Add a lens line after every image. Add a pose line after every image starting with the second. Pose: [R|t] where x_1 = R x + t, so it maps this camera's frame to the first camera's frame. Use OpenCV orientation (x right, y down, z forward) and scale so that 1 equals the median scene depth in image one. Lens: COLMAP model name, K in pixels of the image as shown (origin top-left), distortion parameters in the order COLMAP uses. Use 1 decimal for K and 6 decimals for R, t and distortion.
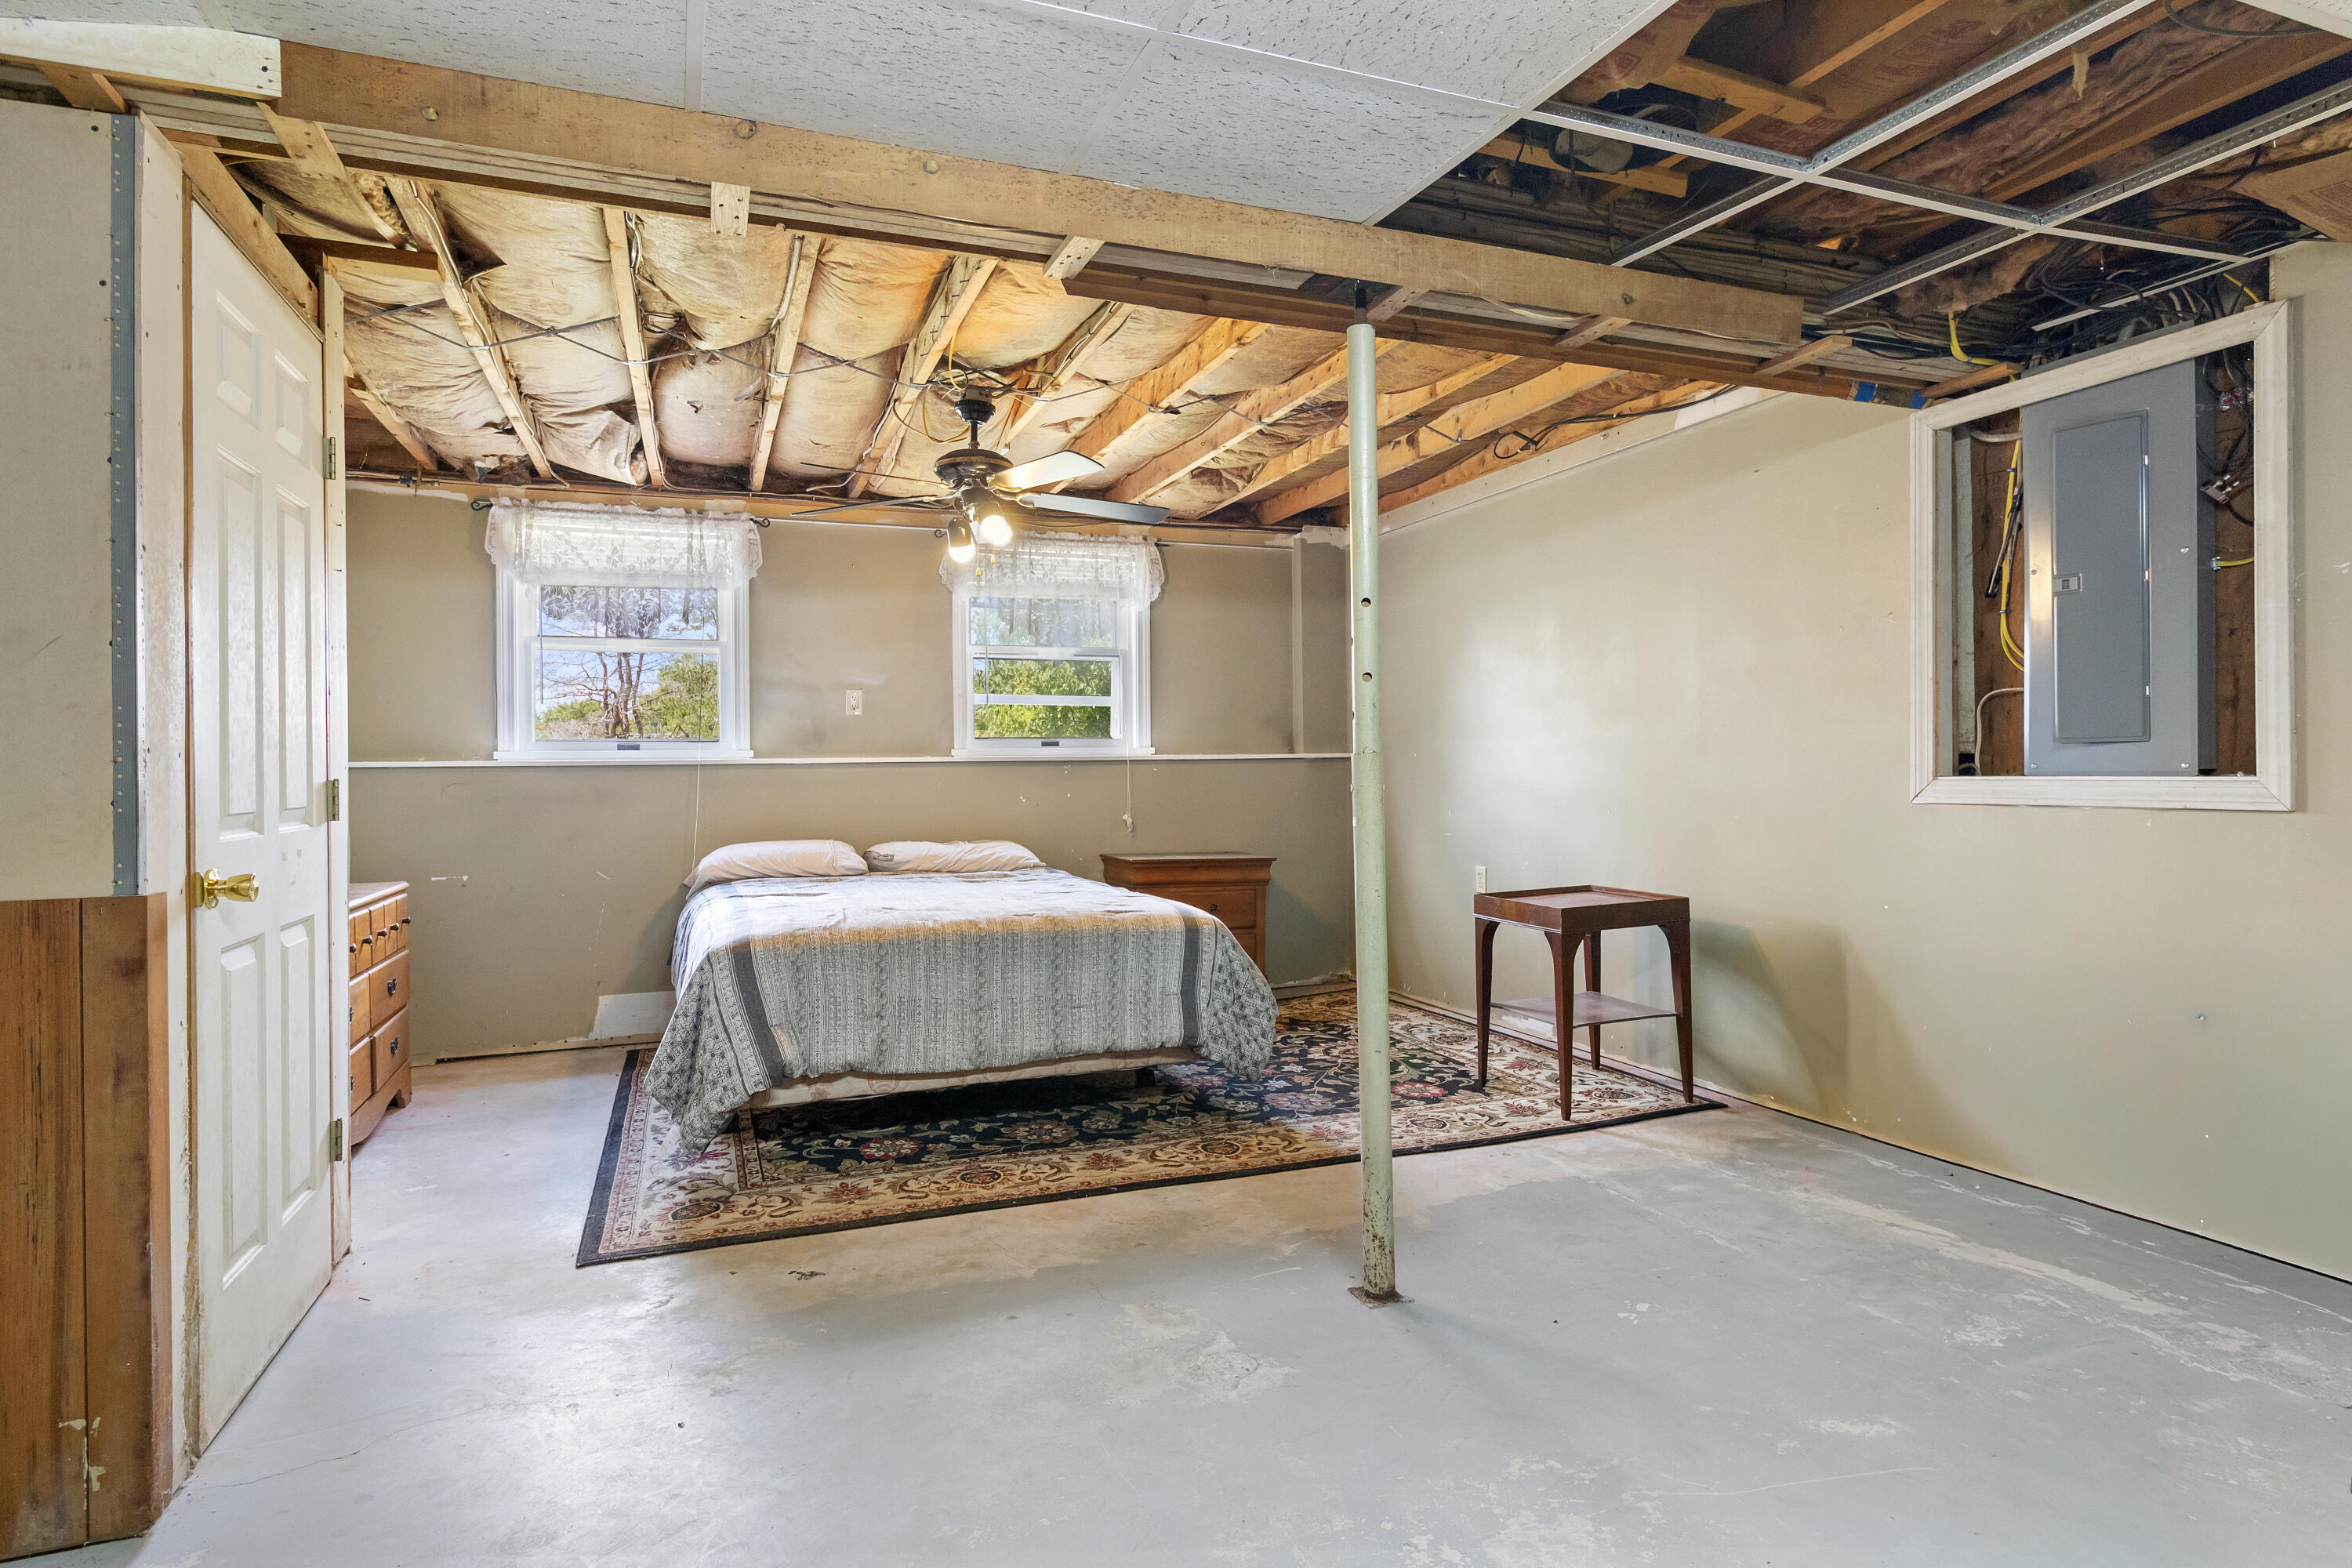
lens RADIAL K [[1277.6, 0, 1183.0], [0, 1277.6, 770.0], [0, 0, 1]] dist [-0.000388, 0.002684]
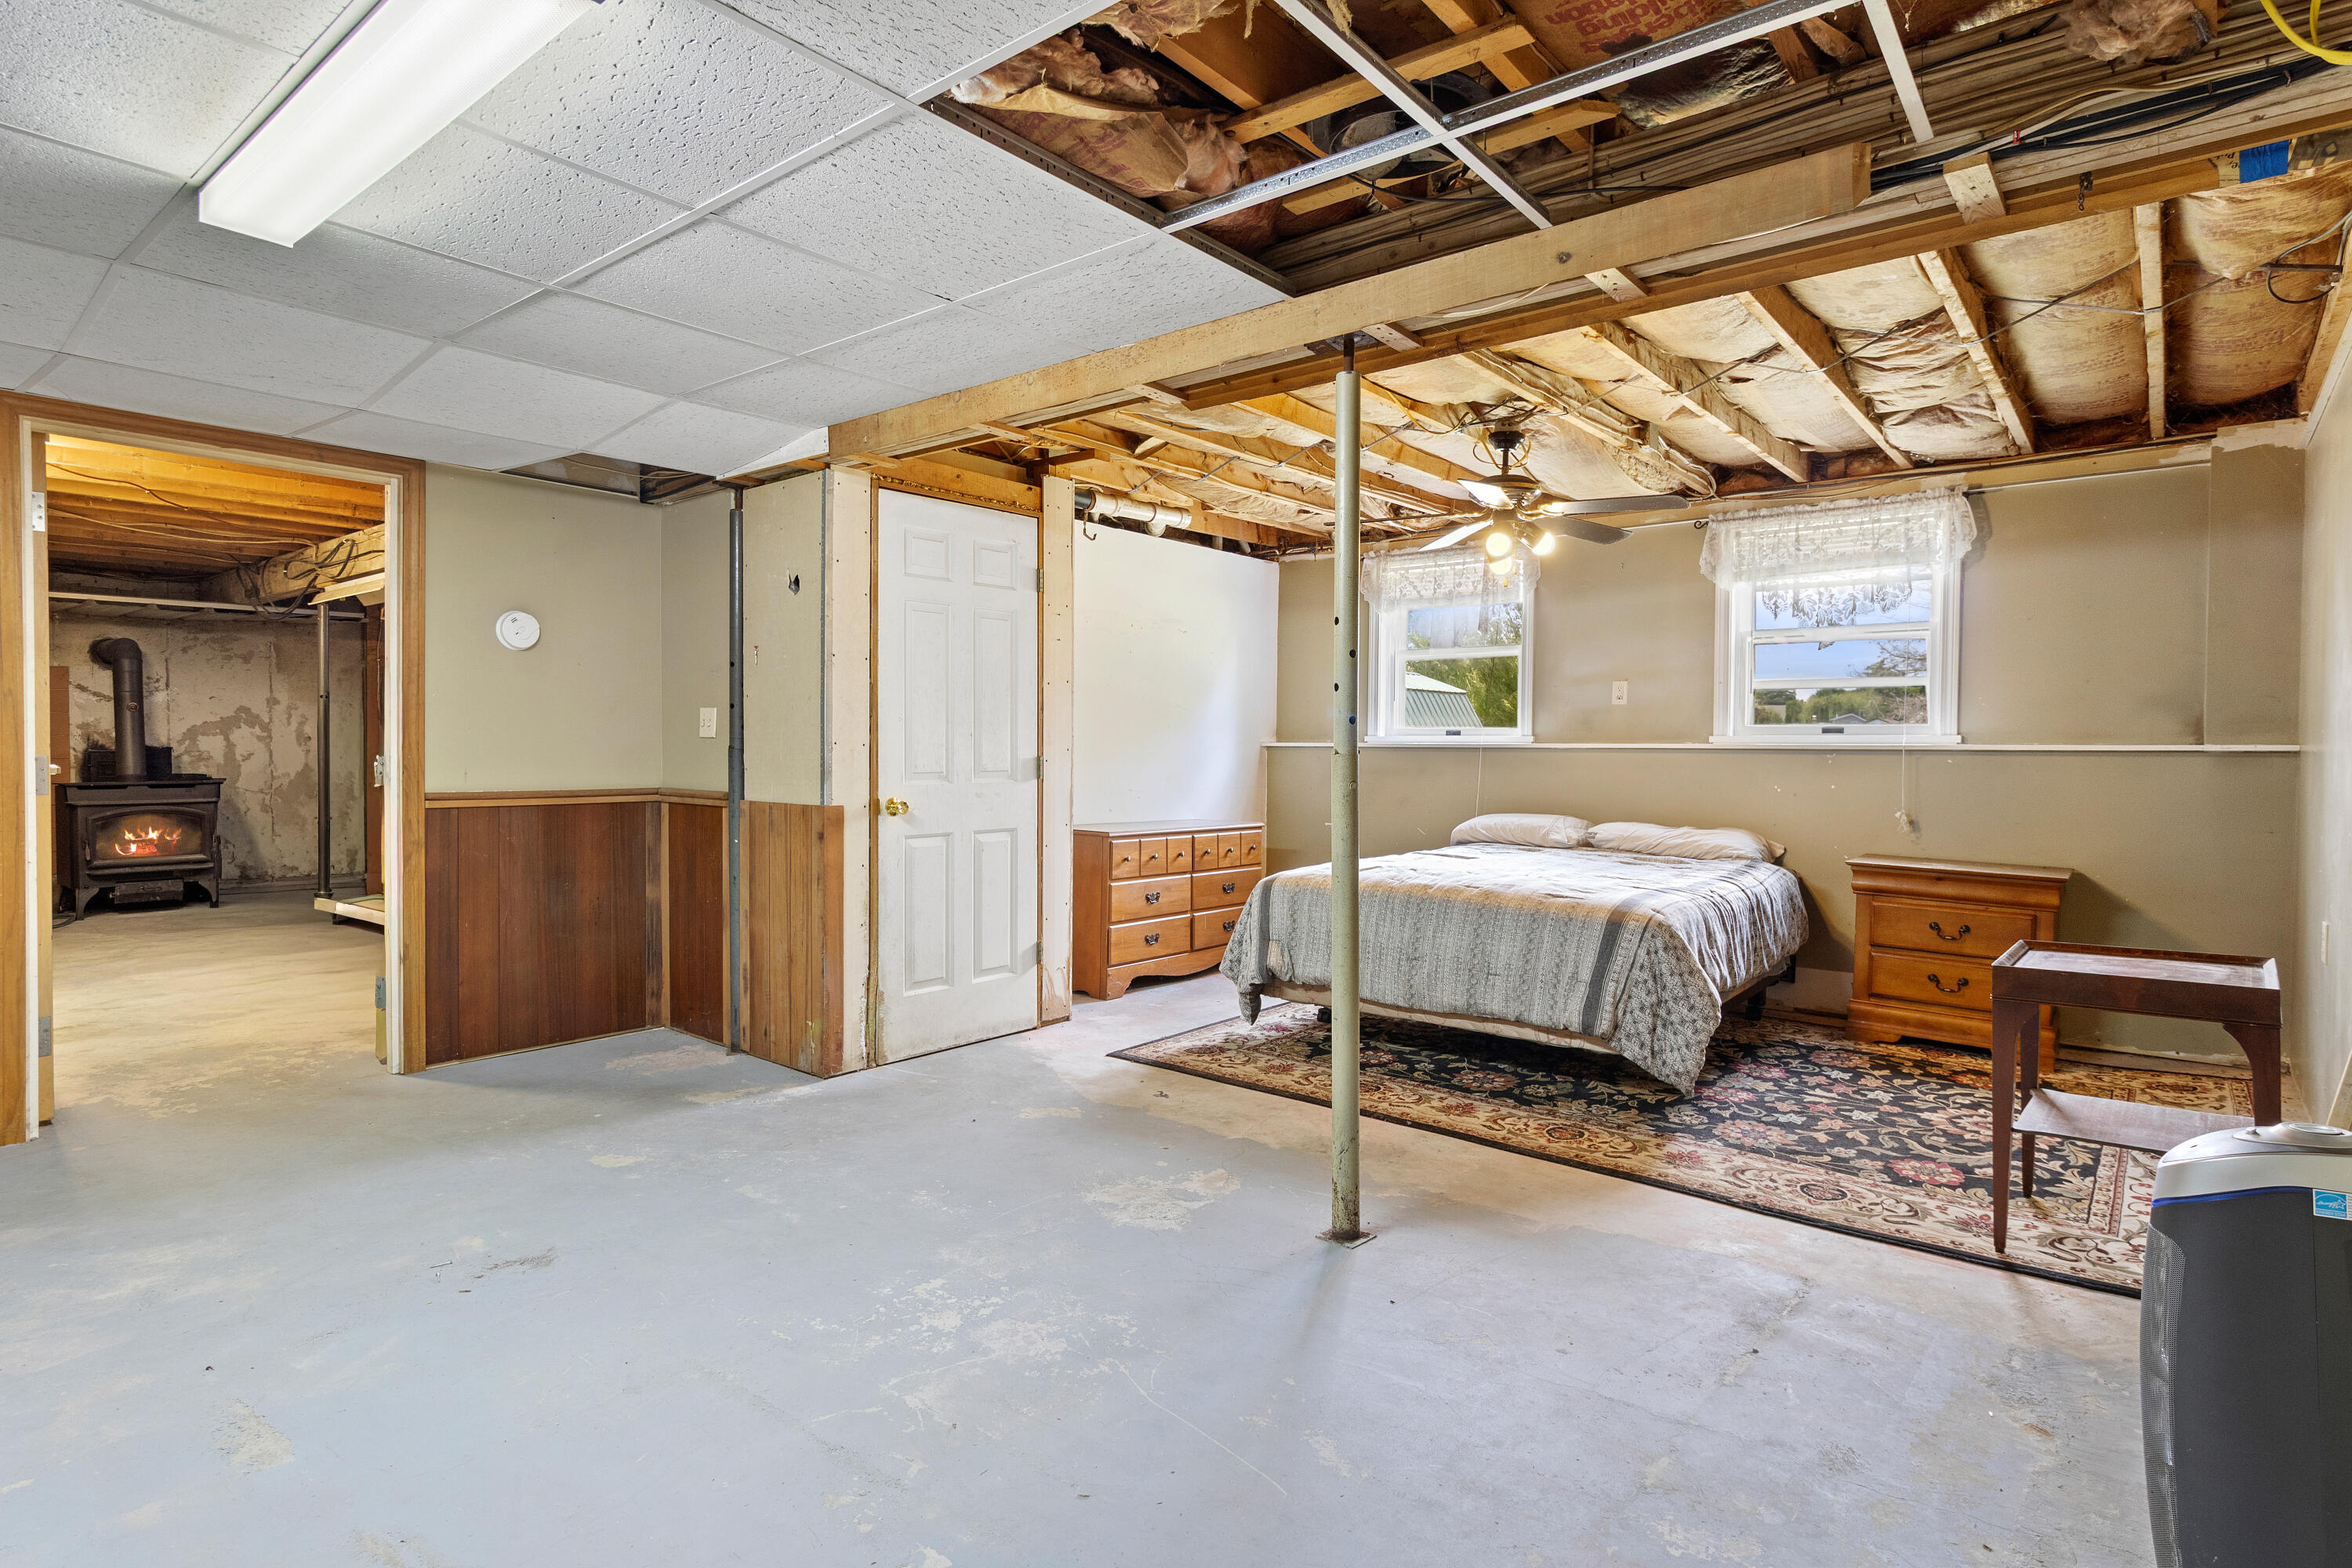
lens RADIAL K [[1227.0, 0, 1171.1], [0, 1227.0, 726.5], [0, 0, 1]] dist [0.014373, -0.000842]
pose [[0.469096, -0.002424, -0.883144, 0.736400], [-0.013908, 0.999852, -0.010131, -0.012438], [0.883038, 0.017035, 0.468993, 0.256830]]
